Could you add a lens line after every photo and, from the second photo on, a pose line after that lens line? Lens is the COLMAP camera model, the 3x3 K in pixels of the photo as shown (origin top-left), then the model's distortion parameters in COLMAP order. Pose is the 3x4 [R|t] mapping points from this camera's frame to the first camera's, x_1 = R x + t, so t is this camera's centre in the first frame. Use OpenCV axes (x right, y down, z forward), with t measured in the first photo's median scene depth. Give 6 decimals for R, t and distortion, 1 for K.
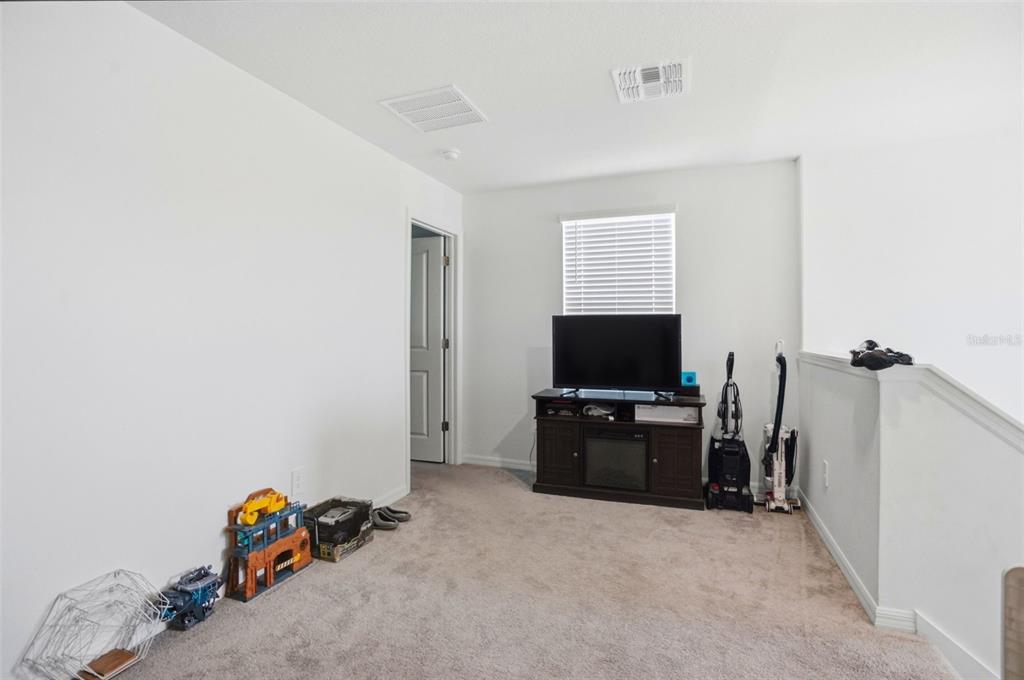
lens RADIAL K [[493.3, 0, 514.1], [0, 493.3, 336.5], [0, 0, 1]] dist [-0.036702, 0.001844]
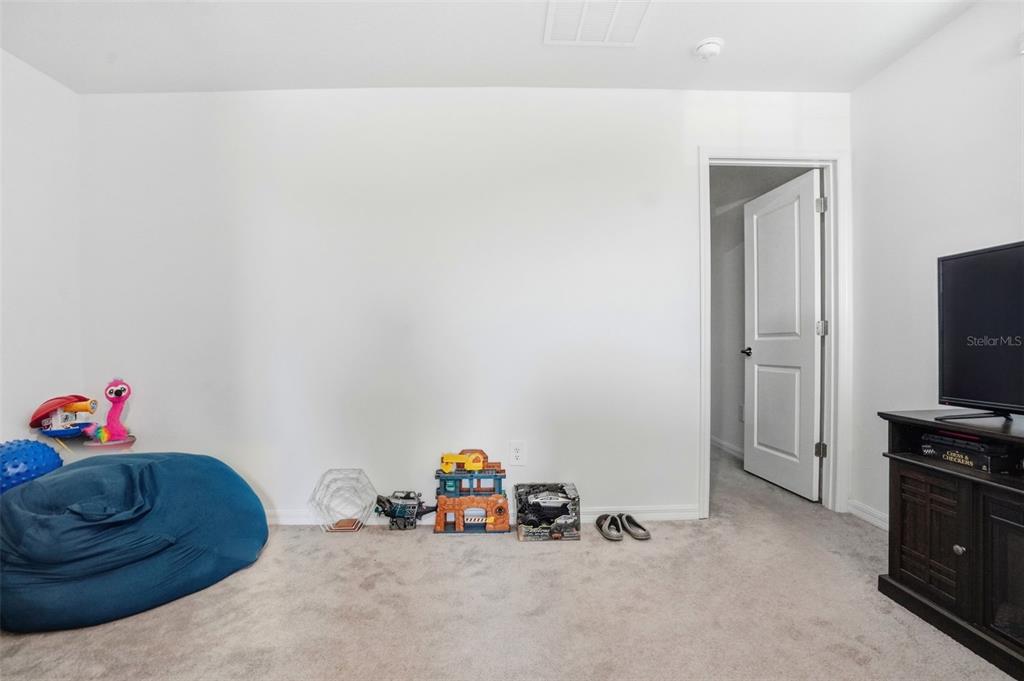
lens RADIAL K [[493.3, 0, 516.4], [0, 493.3, 350.9], [0, 0, 1]] dist [-0.036702, 0.001844]
pose [[0.347342, 0.005130, -0.937725, 0.413267], [0.005963, 0.999953, 0.007680, 0.048174], [0.937720, -0.008259, 0.347295, 0.465202]]
